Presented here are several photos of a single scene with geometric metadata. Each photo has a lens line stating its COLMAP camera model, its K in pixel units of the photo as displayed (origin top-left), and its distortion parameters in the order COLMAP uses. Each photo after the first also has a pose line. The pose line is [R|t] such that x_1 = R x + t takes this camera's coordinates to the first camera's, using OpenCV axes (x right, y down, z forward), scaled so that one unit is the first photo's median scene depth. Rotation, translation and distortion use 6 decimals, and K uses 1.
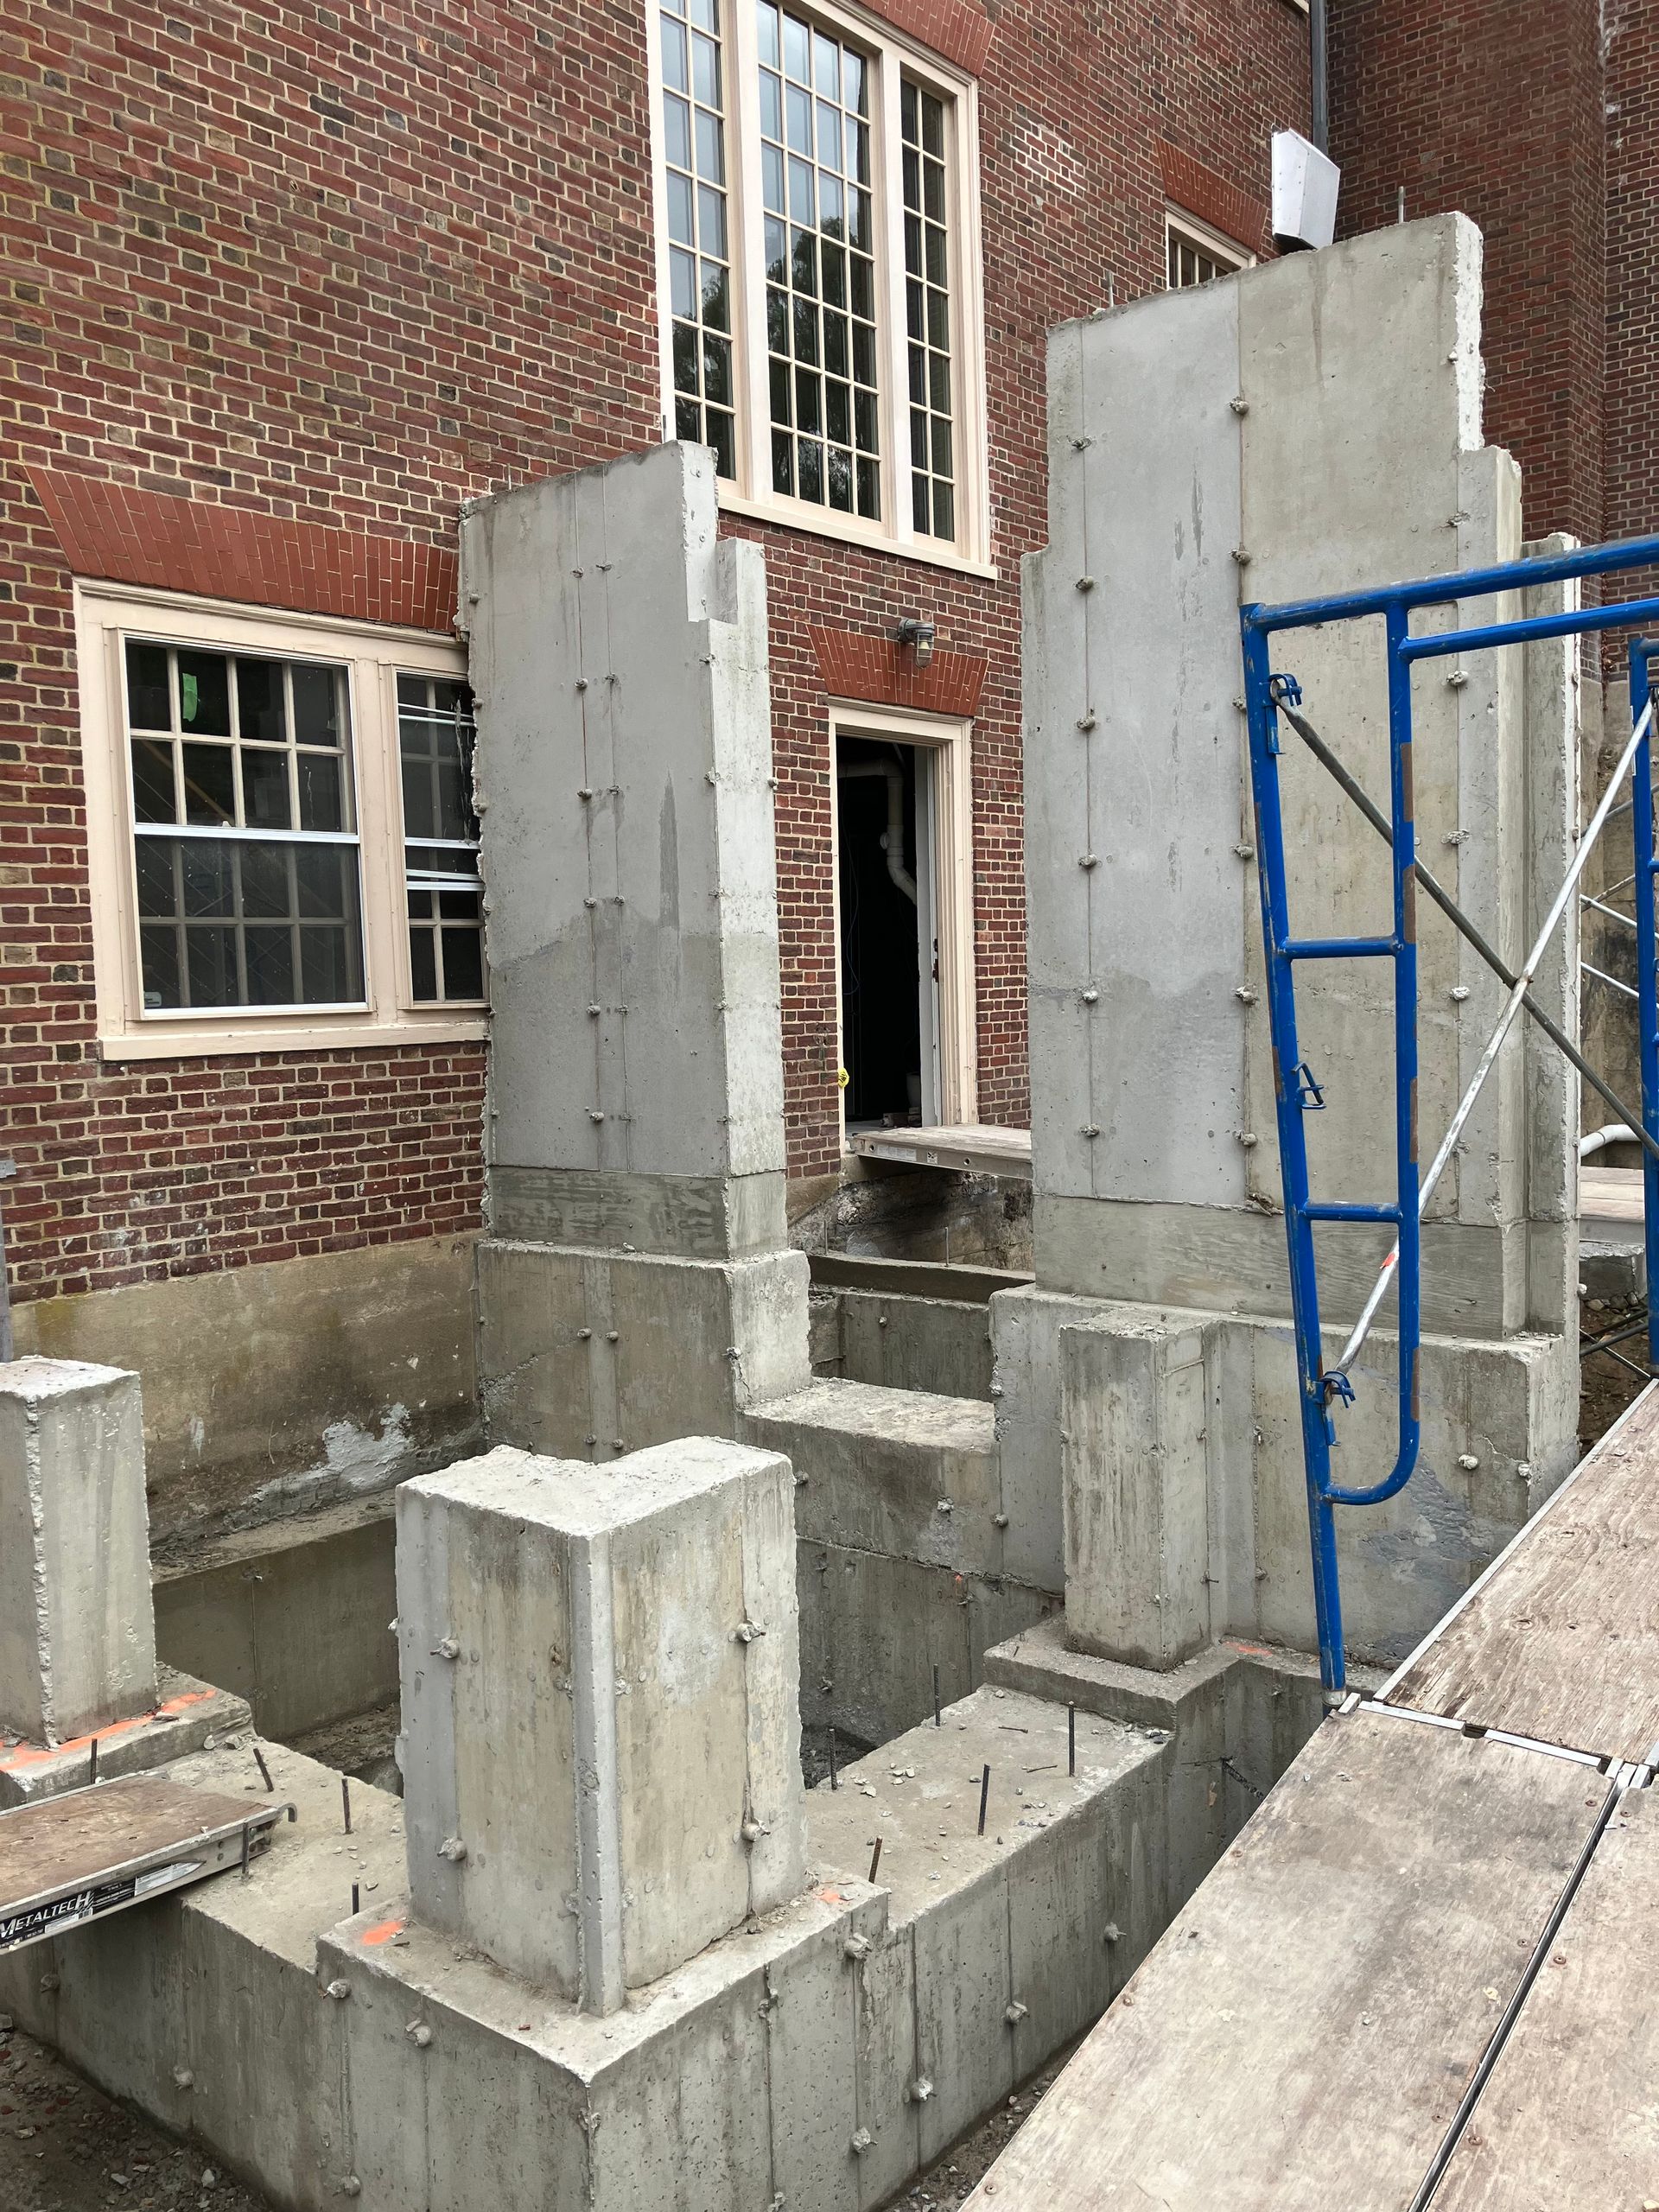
lens RADIAL K [[1826.7, 0, 829.5], [0, 1826.7, 1106.0], [0, 0, 1]] dist [0.000530, -0.014820]
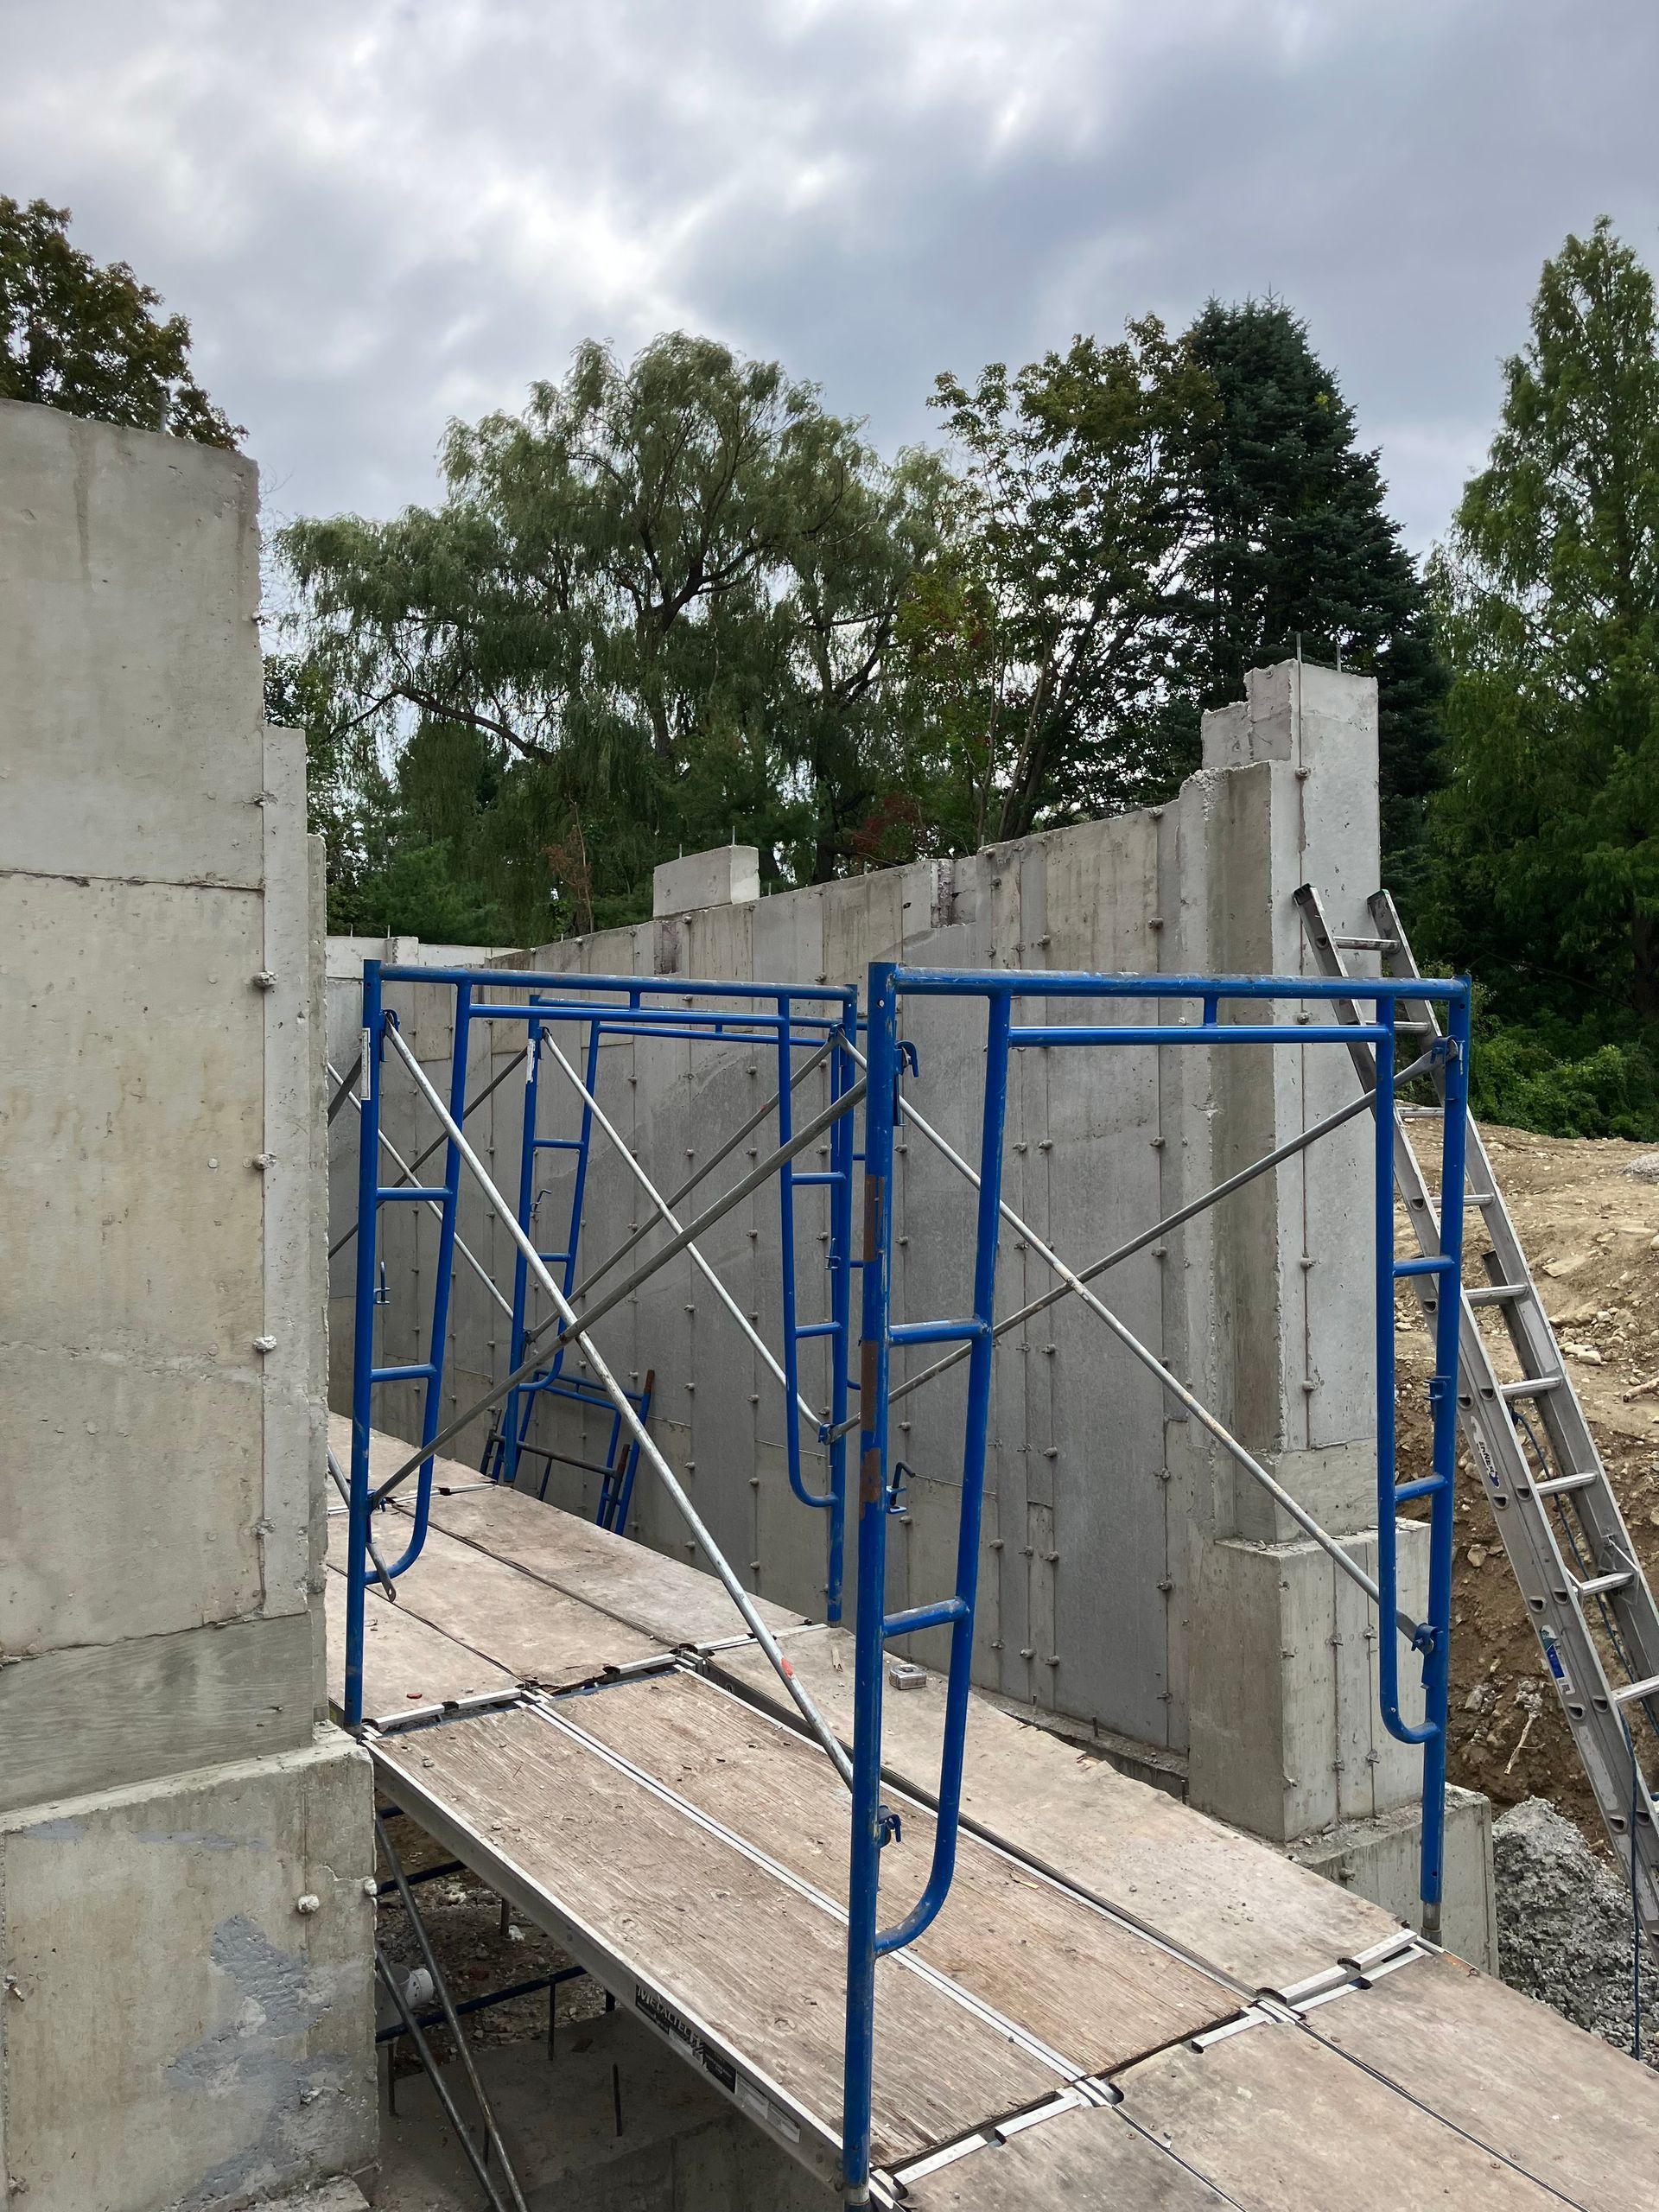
lens RADIAL K [[1826.7, 0, 829.5], [0, 1826.7, 1106.0], [0, 0, 1]] dist [0.000530, -0.014820]
pose [[0.247146, 0.048970, 0.967740, -1.047325], [0.075056, 0.994754, -0.069505, -0.232387], [-0.966067, 0.089812, 0.242174, 1.326596]]
